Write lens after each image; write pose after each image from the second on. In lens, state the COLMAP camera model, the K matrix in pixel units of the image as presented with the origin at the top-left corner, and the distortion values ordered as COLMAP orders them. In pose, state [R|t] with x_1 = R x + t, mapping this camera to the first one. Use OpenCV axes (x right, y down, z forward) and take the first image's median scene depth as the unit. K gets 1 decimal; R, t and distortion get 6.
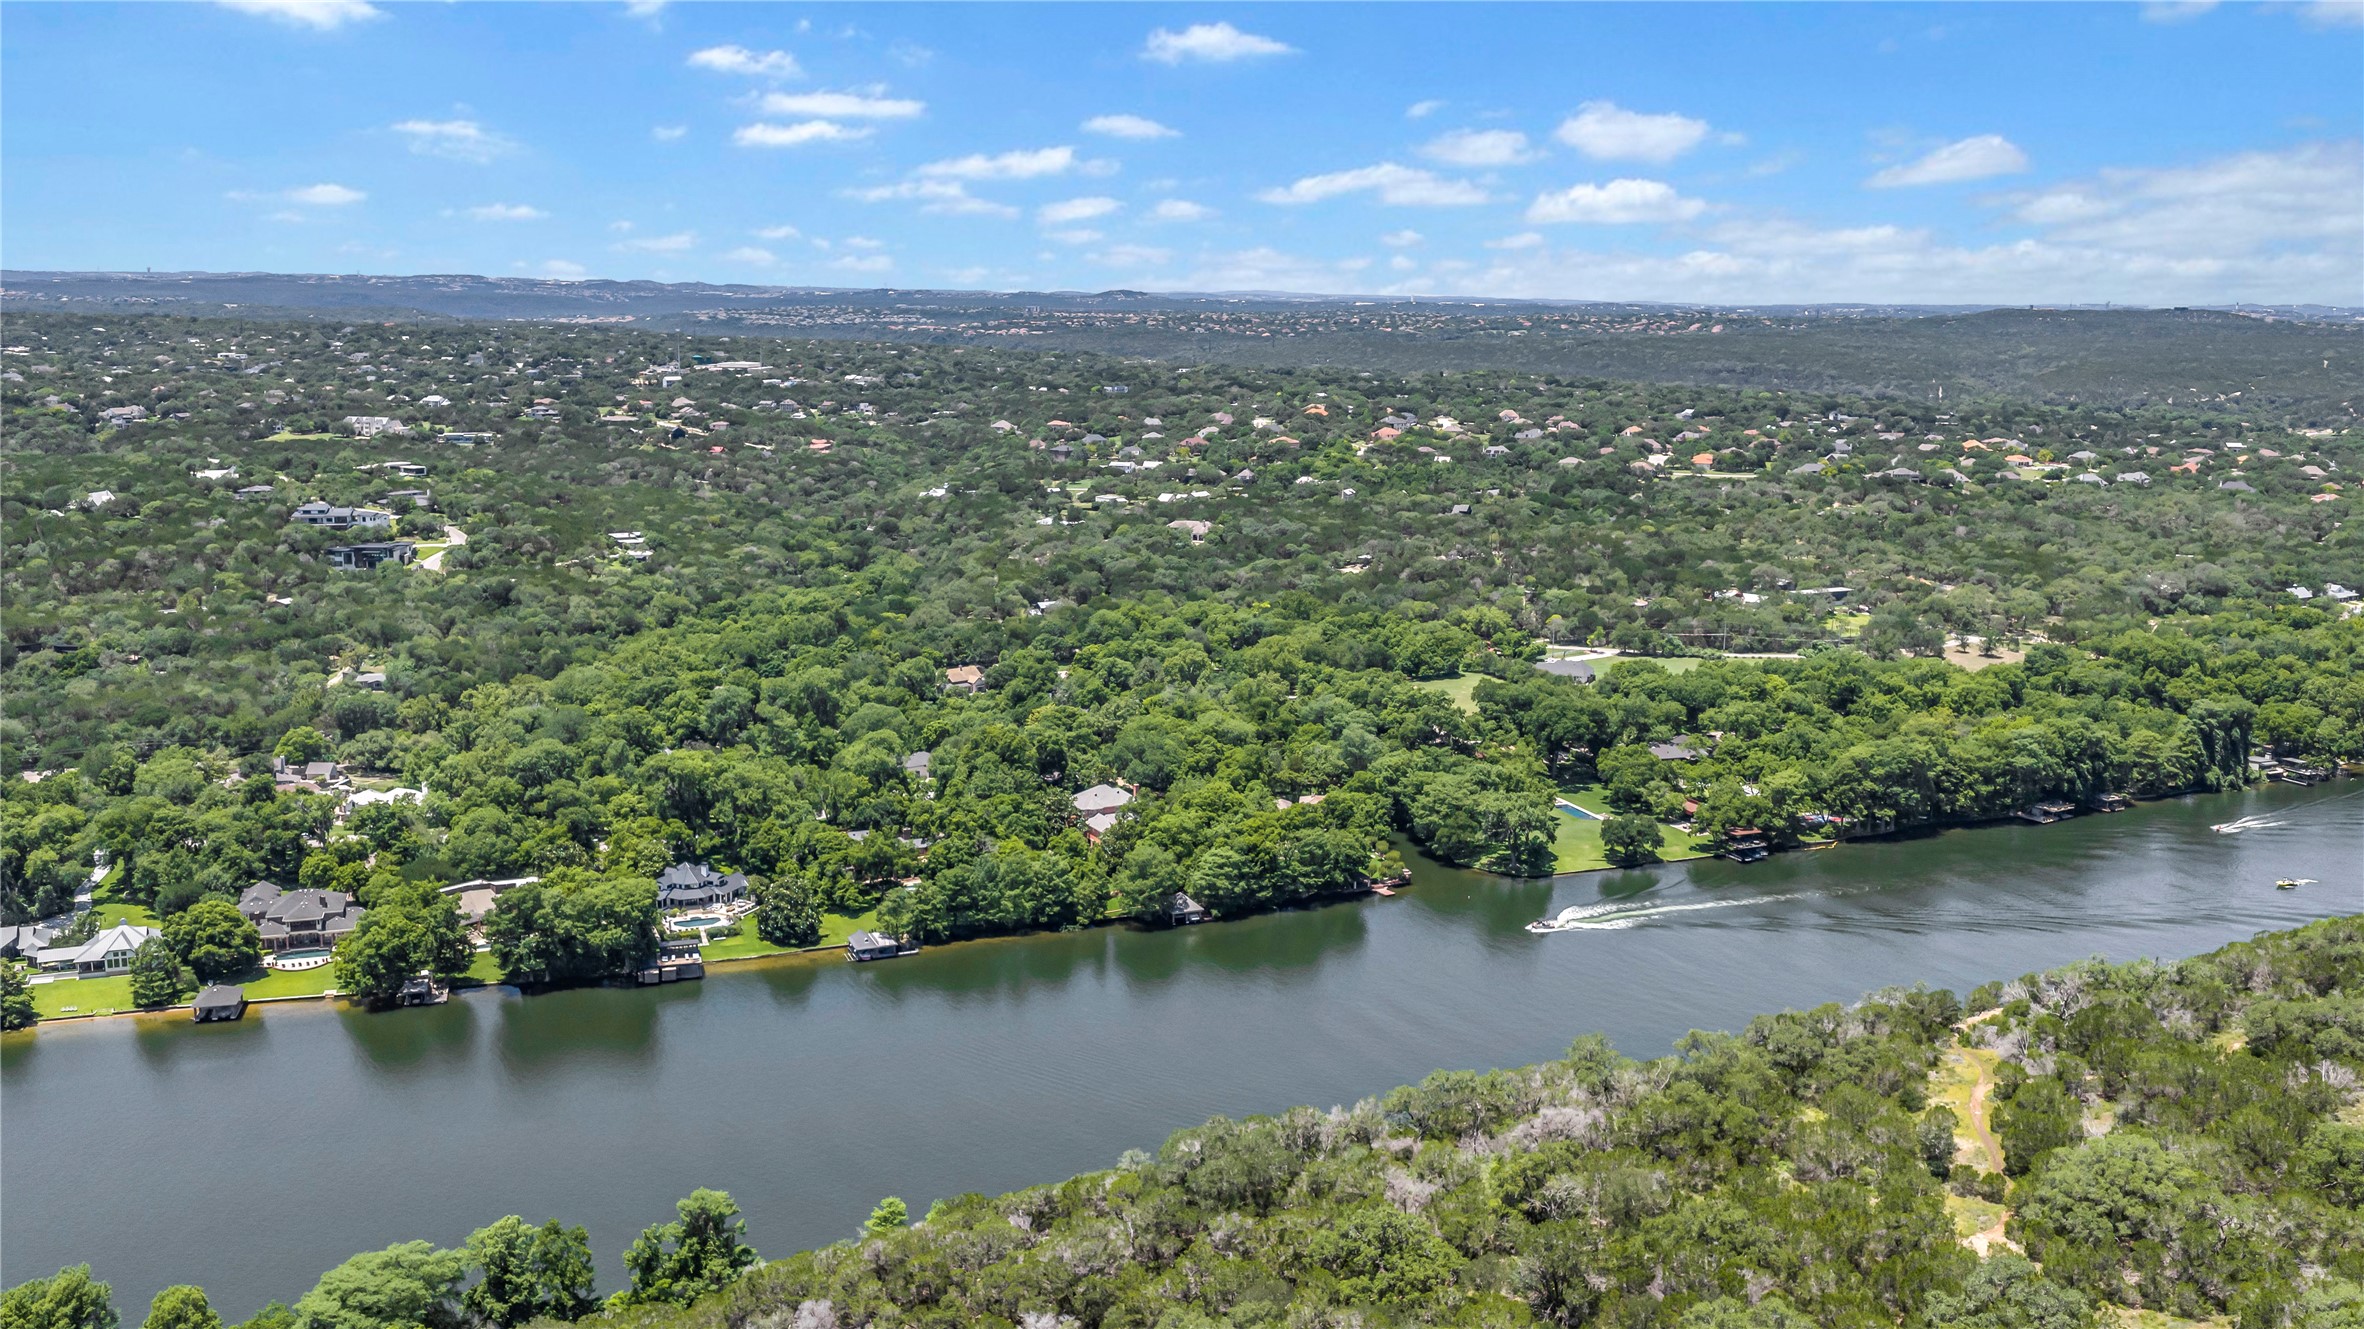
lens RADIAL K [[1973.7, 0, 1194.5], [0, 1973.7, 671.1], [0, 0, 1]] dist [0.031101, -0.078860]
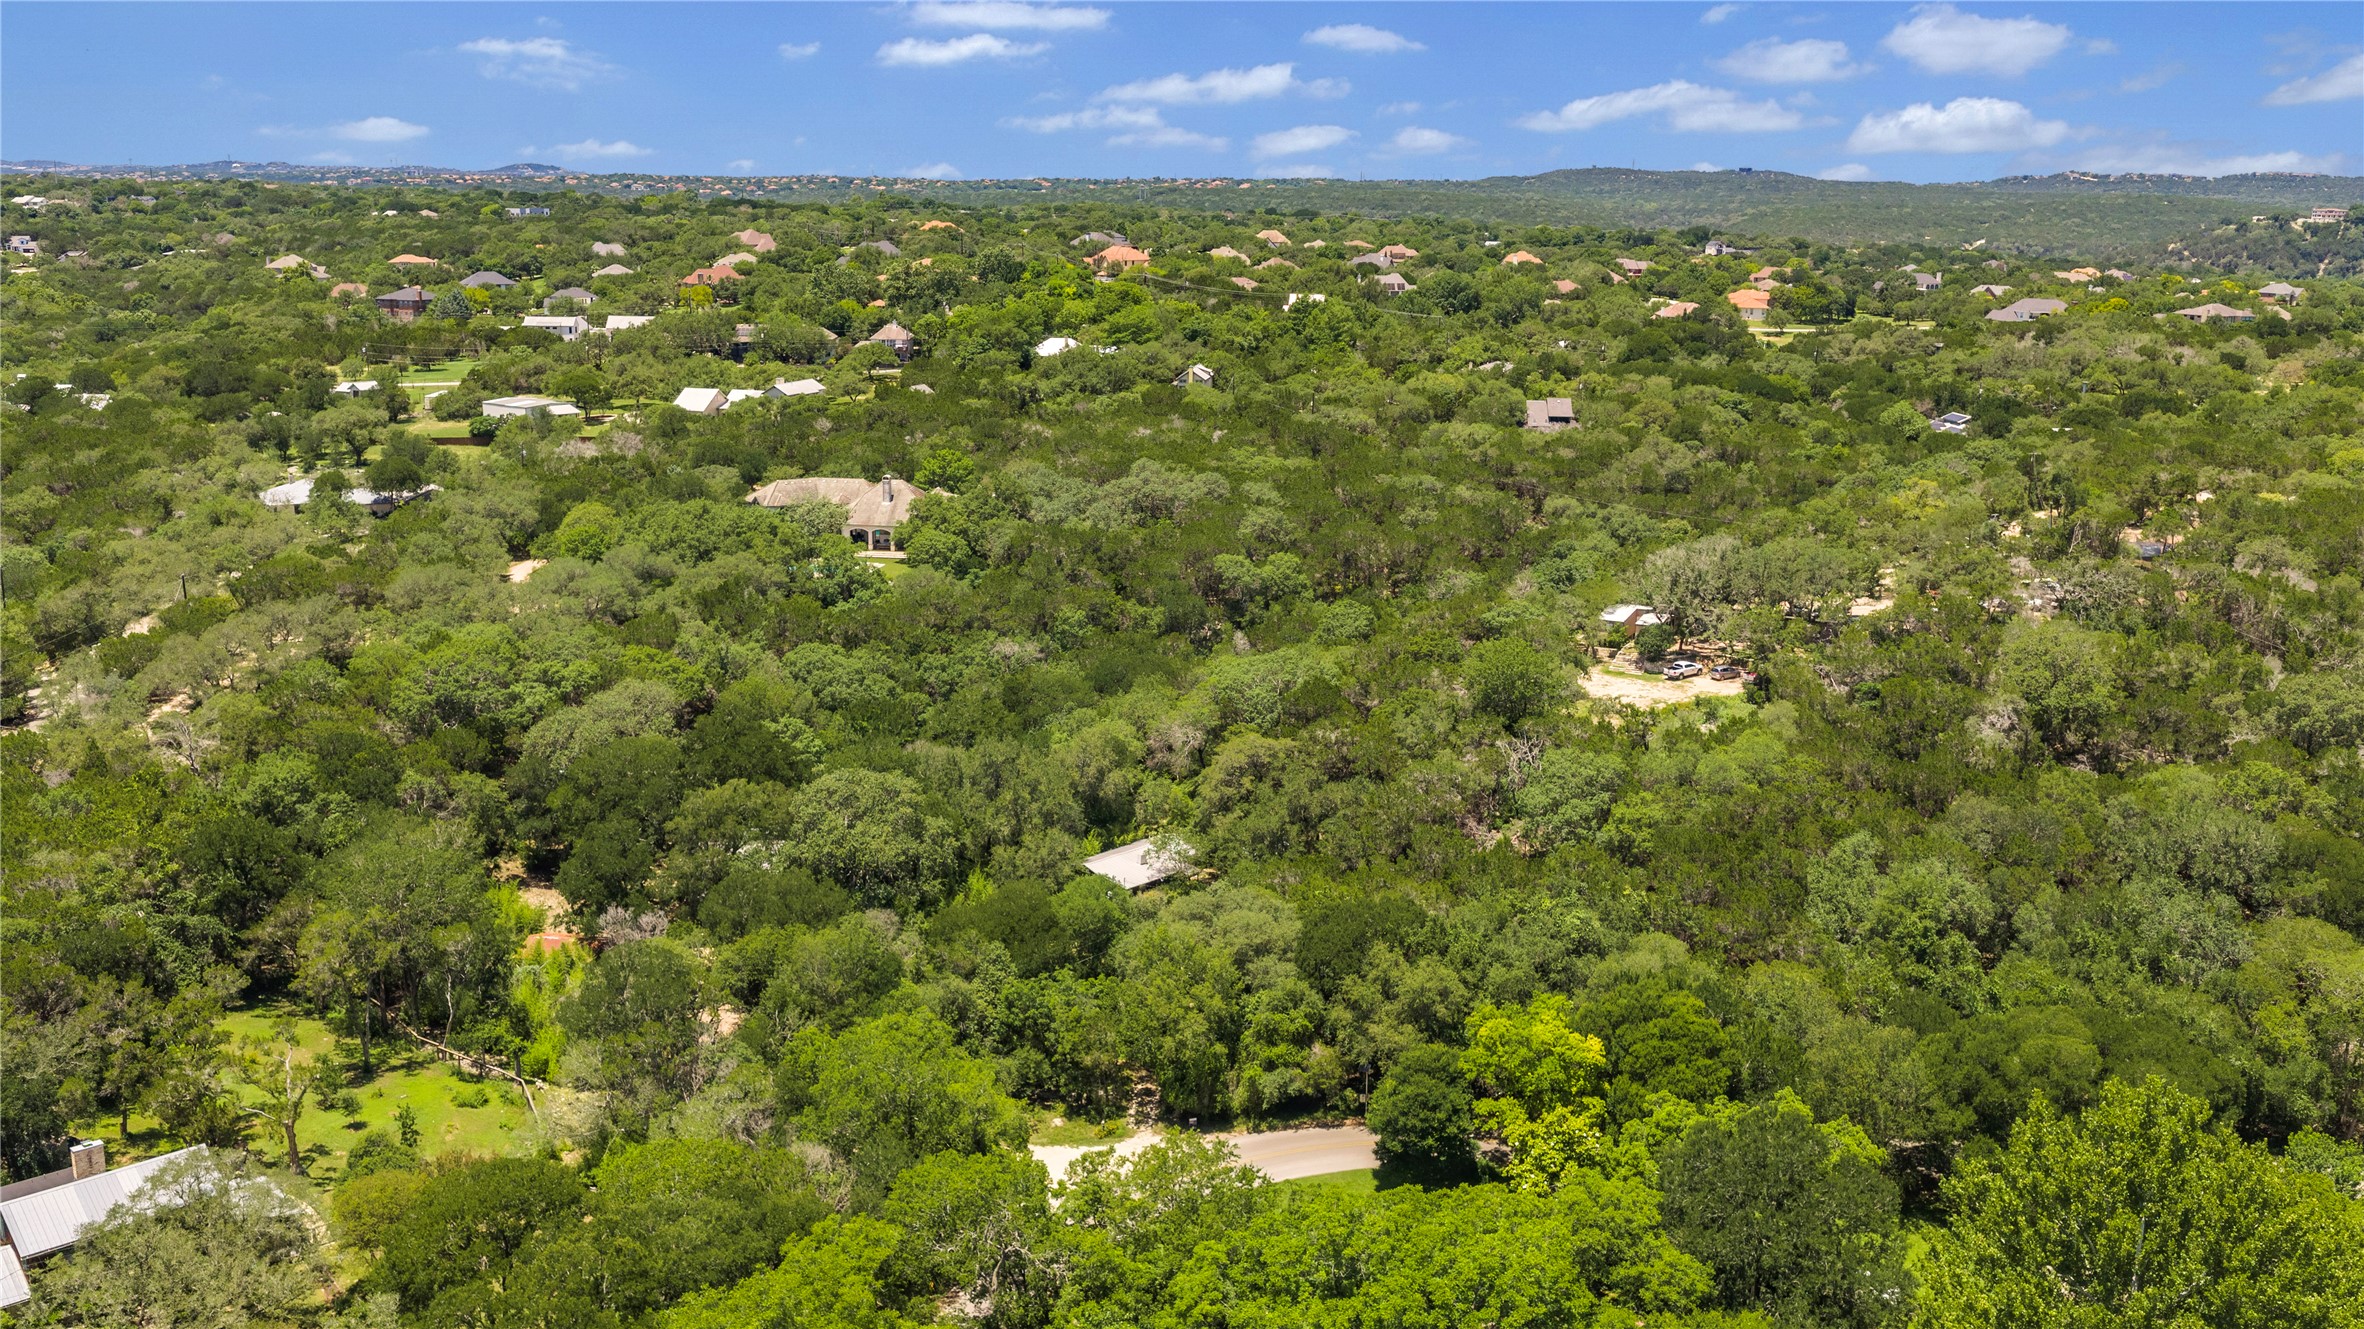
lens RADIAL K [[2000.4, 0, 1201.0], [0, 2000.4, 674.7], [0, 0, 1]] dist [0.005808, -0.022830]
pose [[0.961343, -0.061326, 0.268437, -0.042737], [0.047796, 0.997249, 0.056658, -0.088803], [-0.271173, -0.041637, 0.961630, 1.018470]]
